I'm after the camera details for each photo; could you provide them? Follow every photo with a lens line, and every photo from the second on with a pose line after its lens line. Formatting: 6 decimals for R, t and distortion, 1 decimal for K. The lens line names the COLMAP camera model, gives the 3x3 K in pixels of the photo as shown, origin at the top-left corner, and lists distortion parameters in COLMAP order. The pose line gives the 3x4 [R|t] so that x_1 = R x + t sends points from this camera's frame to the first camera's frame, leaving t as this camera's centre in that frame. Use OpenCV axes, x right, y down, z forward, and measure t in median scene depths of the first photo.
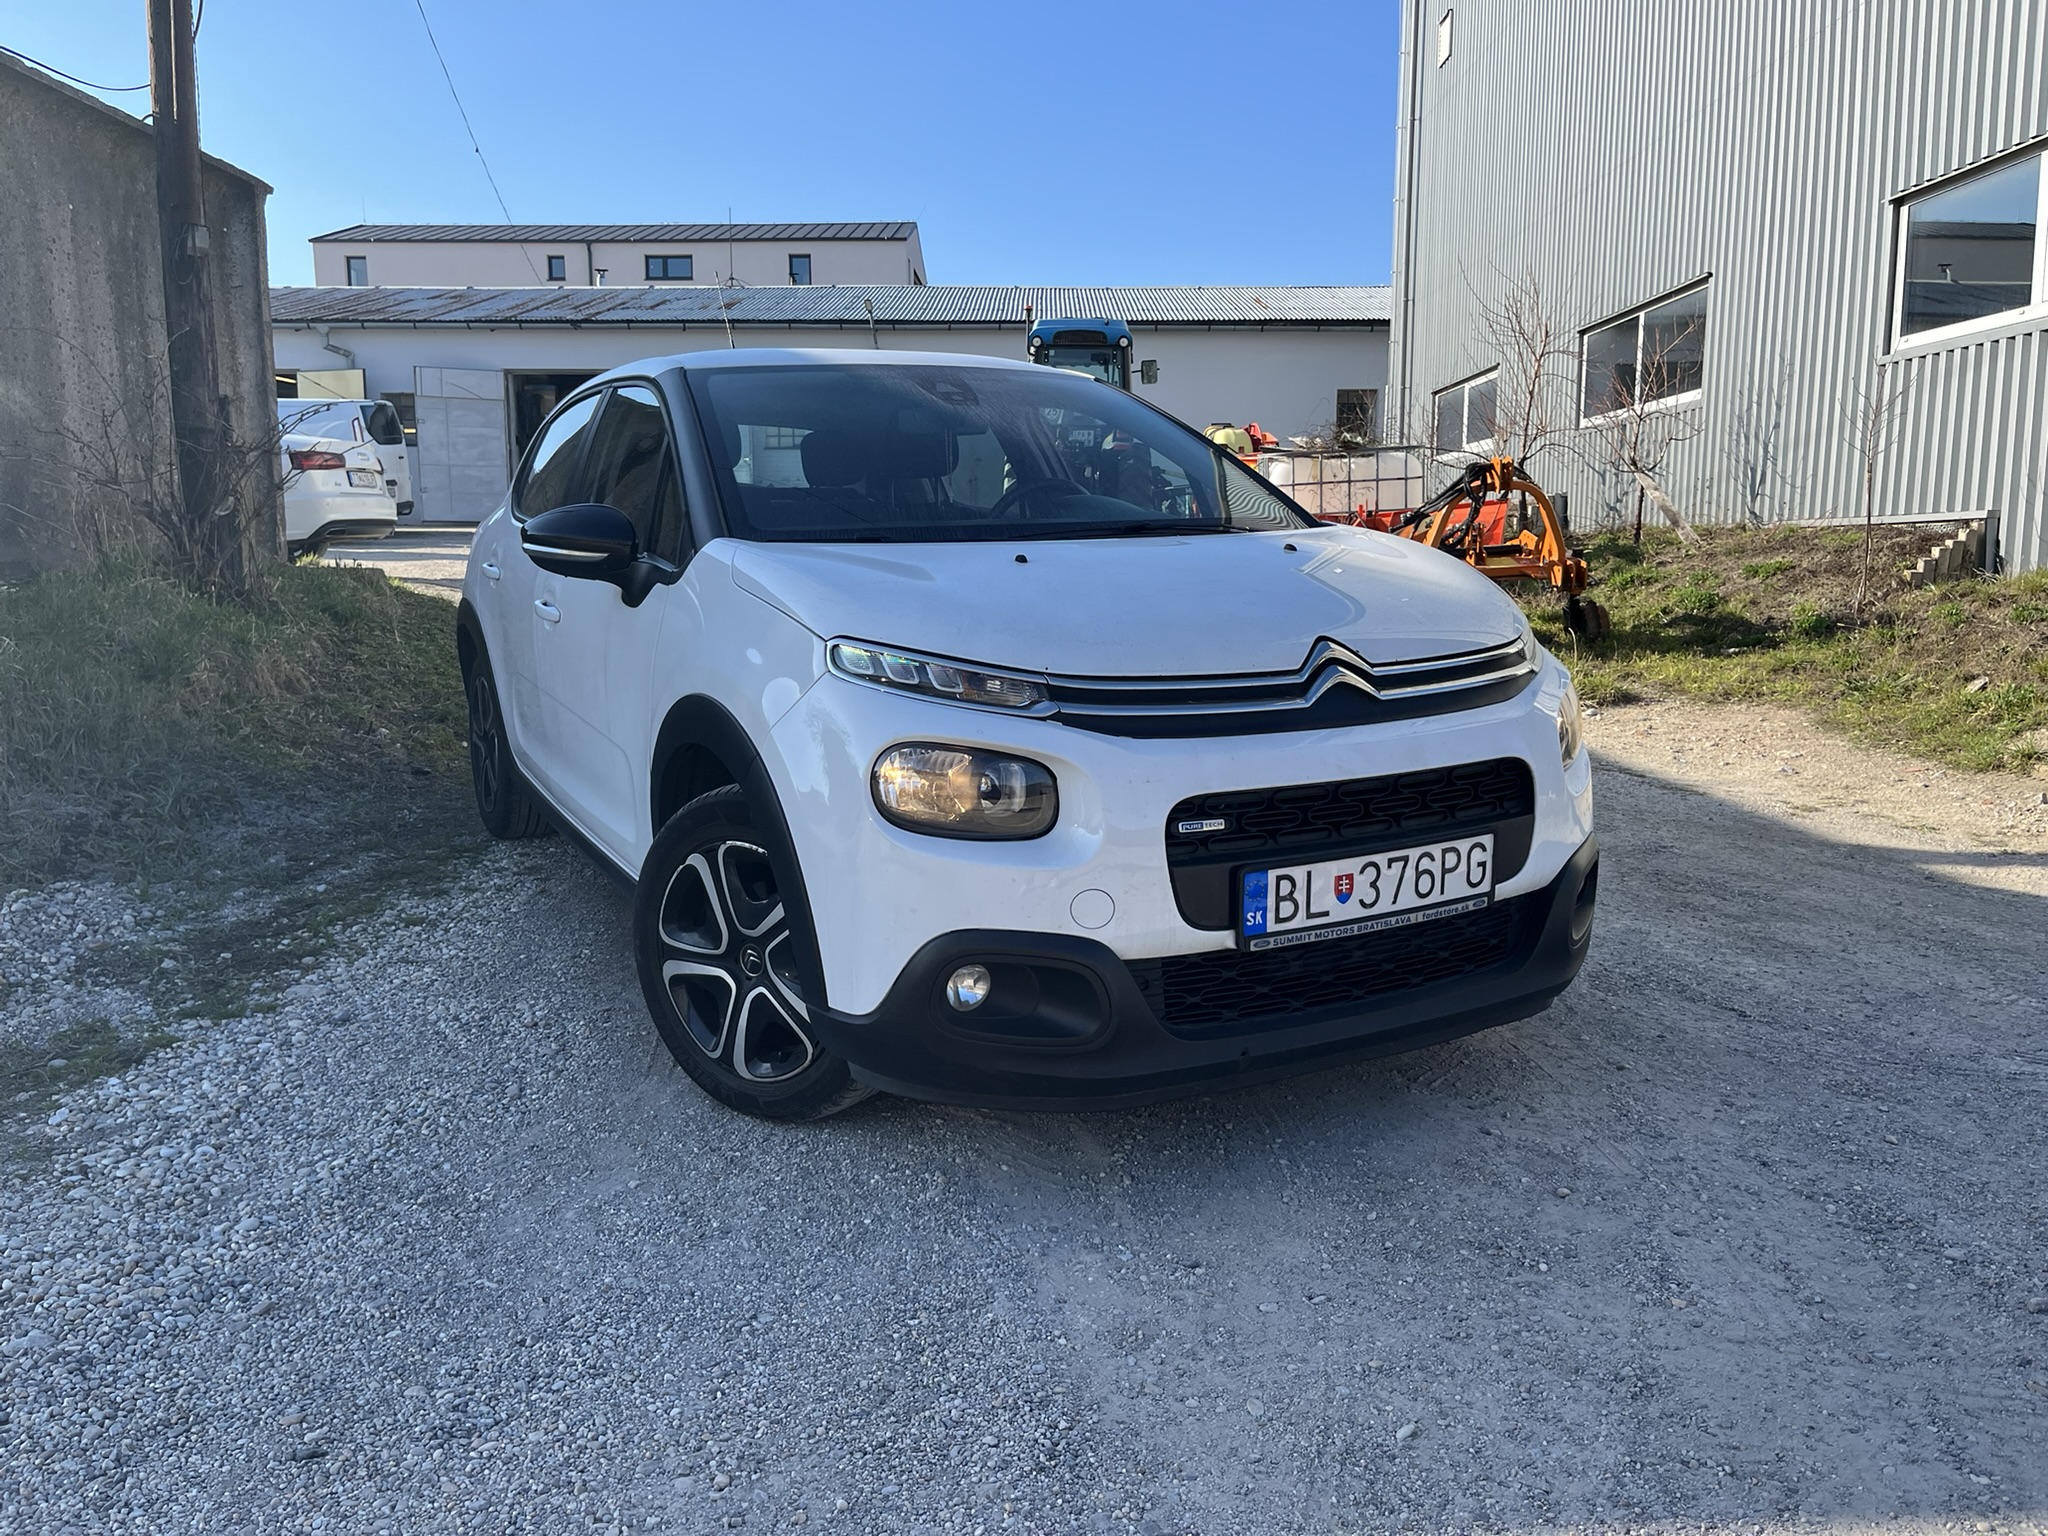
lens RADIAL K [[1588.6, 0, 1007.0], [0, 1588.6, 790.0], [0, 0, 1]] dist [0.059754, -0.091609]
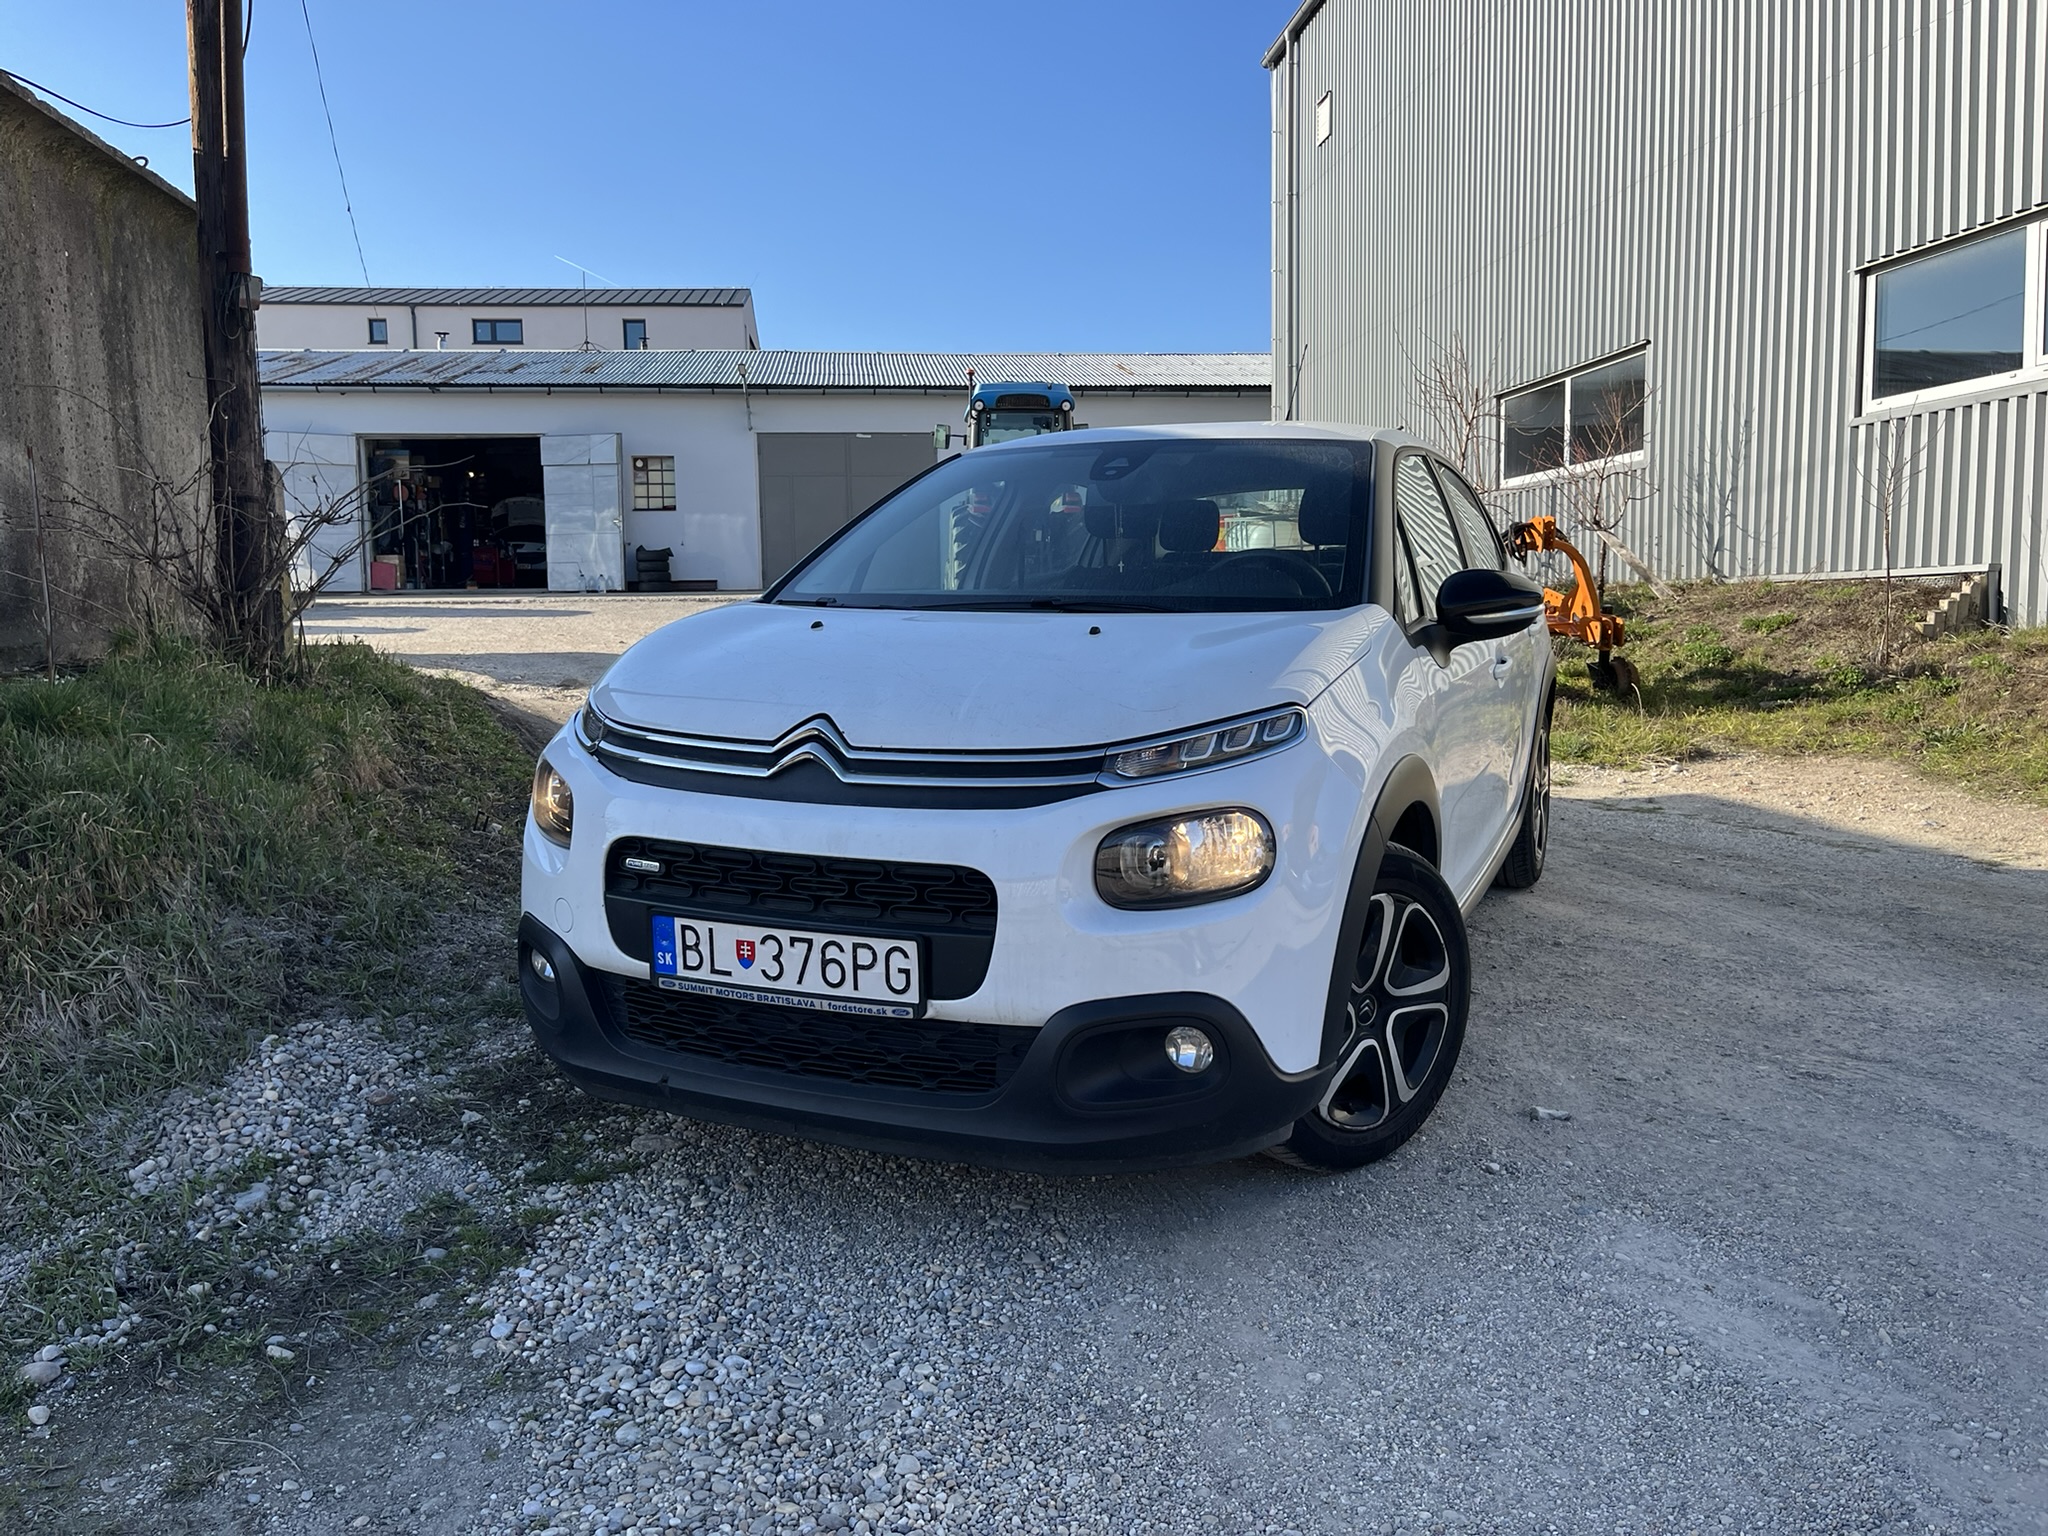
lens RADIAL K [[1588.6, 0, 1001.2], [0, 1588.6, 760.1], [0, 0, 1]] dist [0.059754, -0.091609]
pose [[0.993058, -0.024785, 0.114987, -0.145459], [0.031200, 0.998036, -0.054328, -0.011205], [-0.113415, 0.057539, 0.991880, 0.049110]]
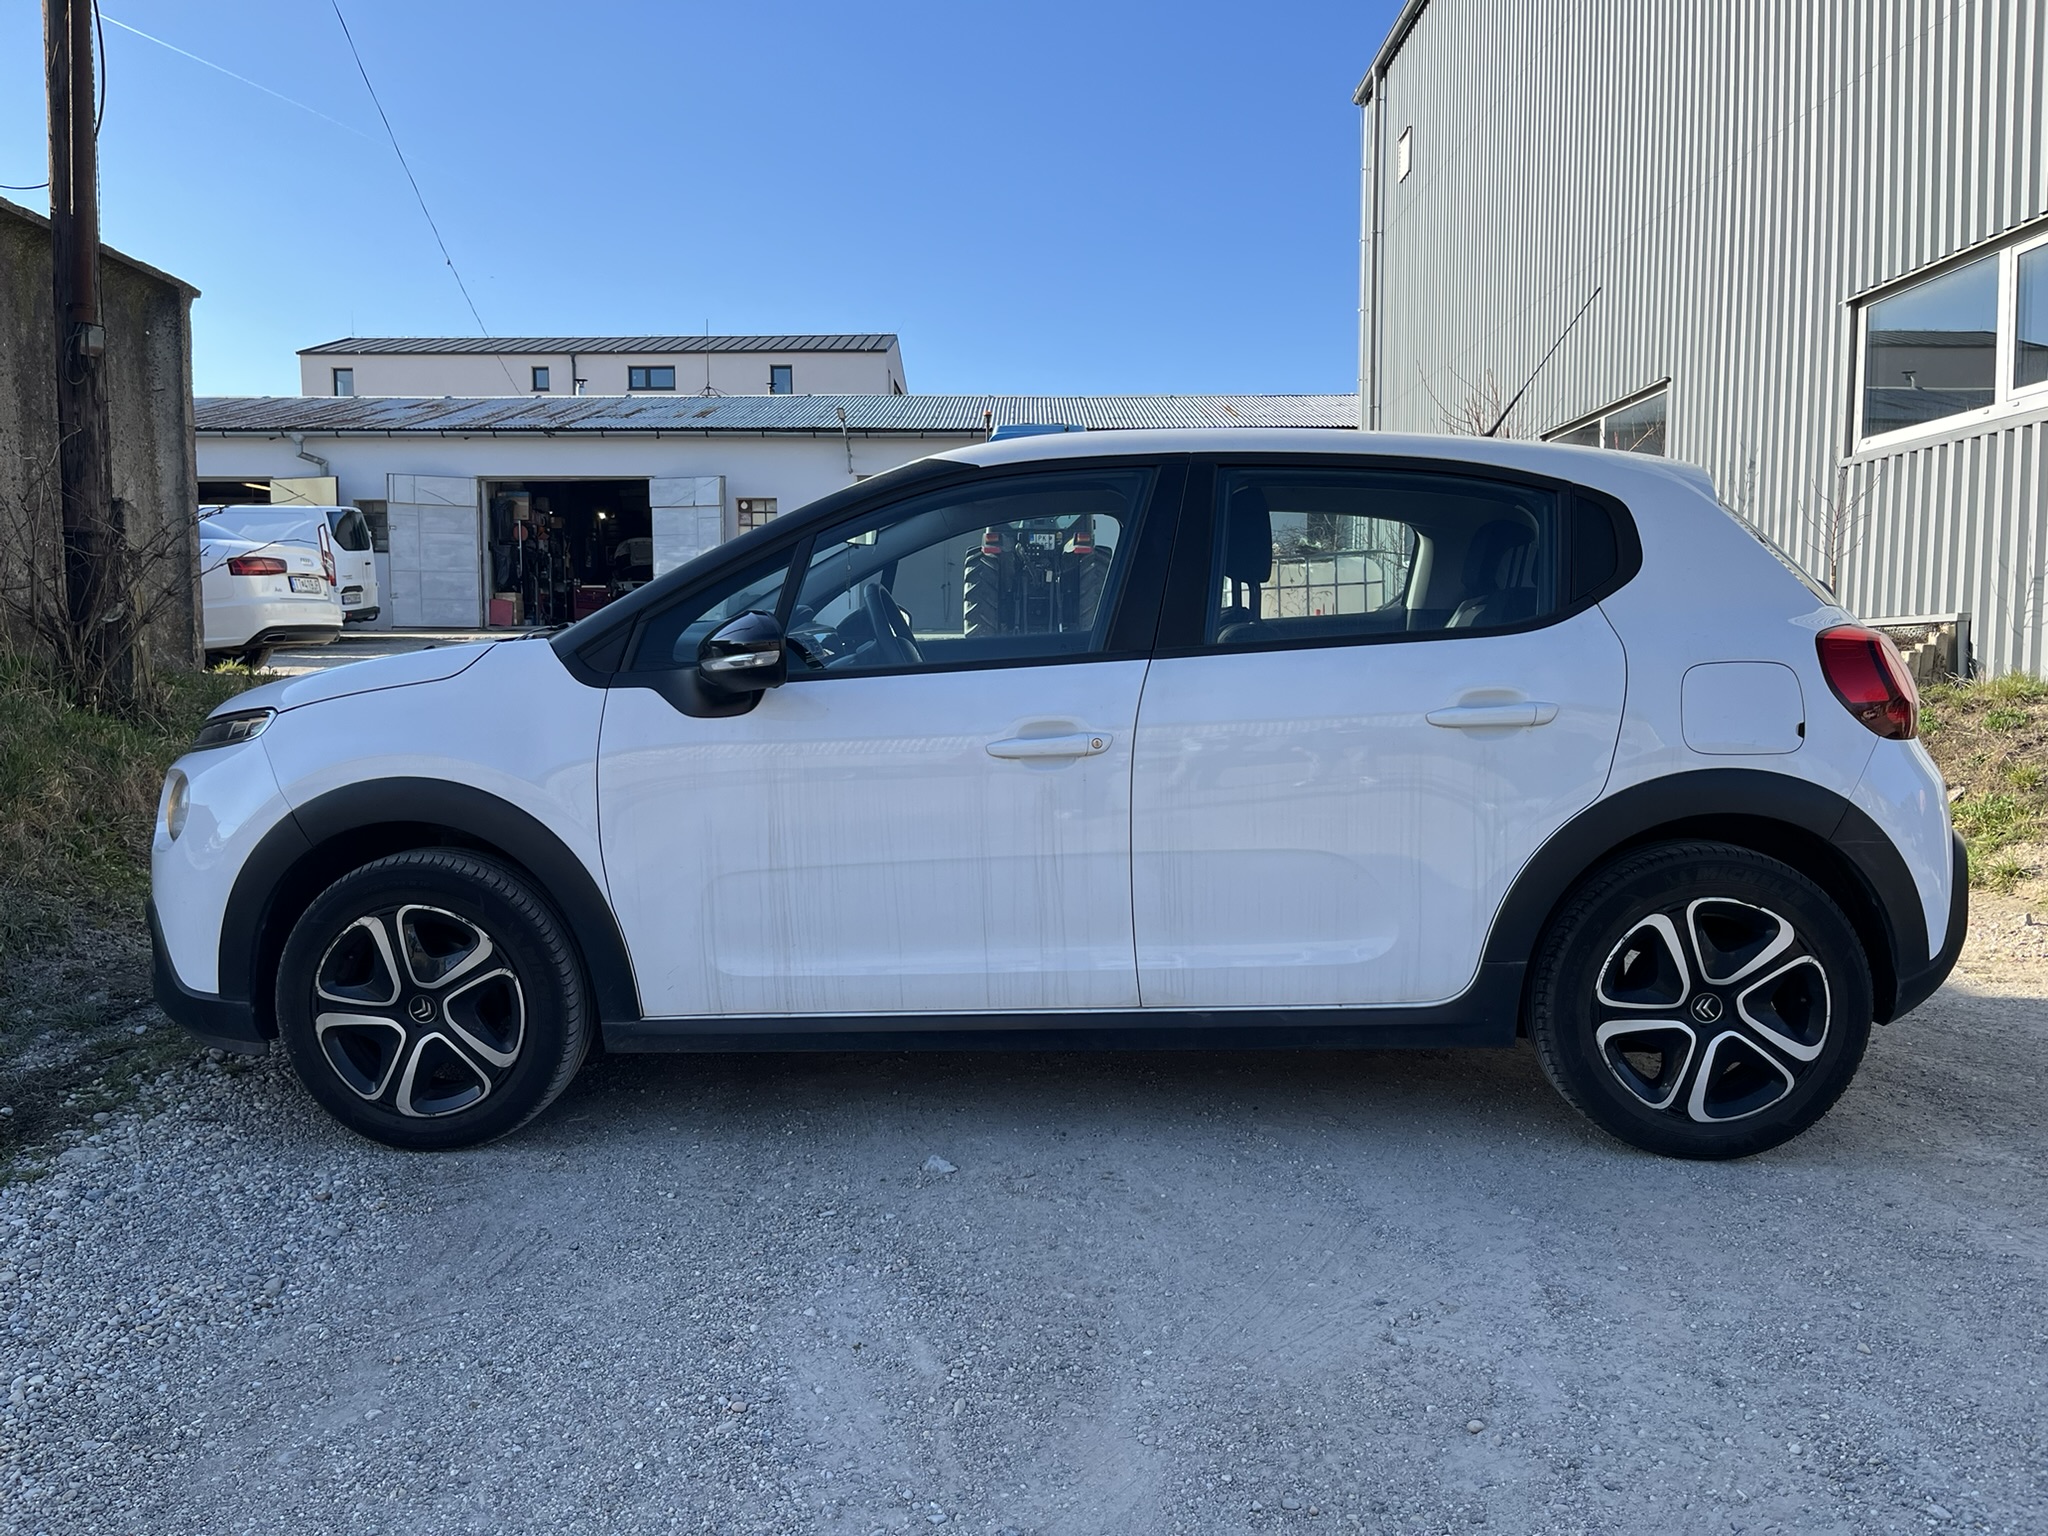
lens RADIAL K [[1588.6, 0, 1002.7], [0, 1588.6, 779.8], [0, 0, 1]] dist [0.059754, -0.091609]
pose [[0.999981, -0.002526, 0.005621, 0.027638], [0.002914, 0.997538, -0.070073, -0.007446], [-0.005430, 0.070088, 0.997526, 0.041137]]
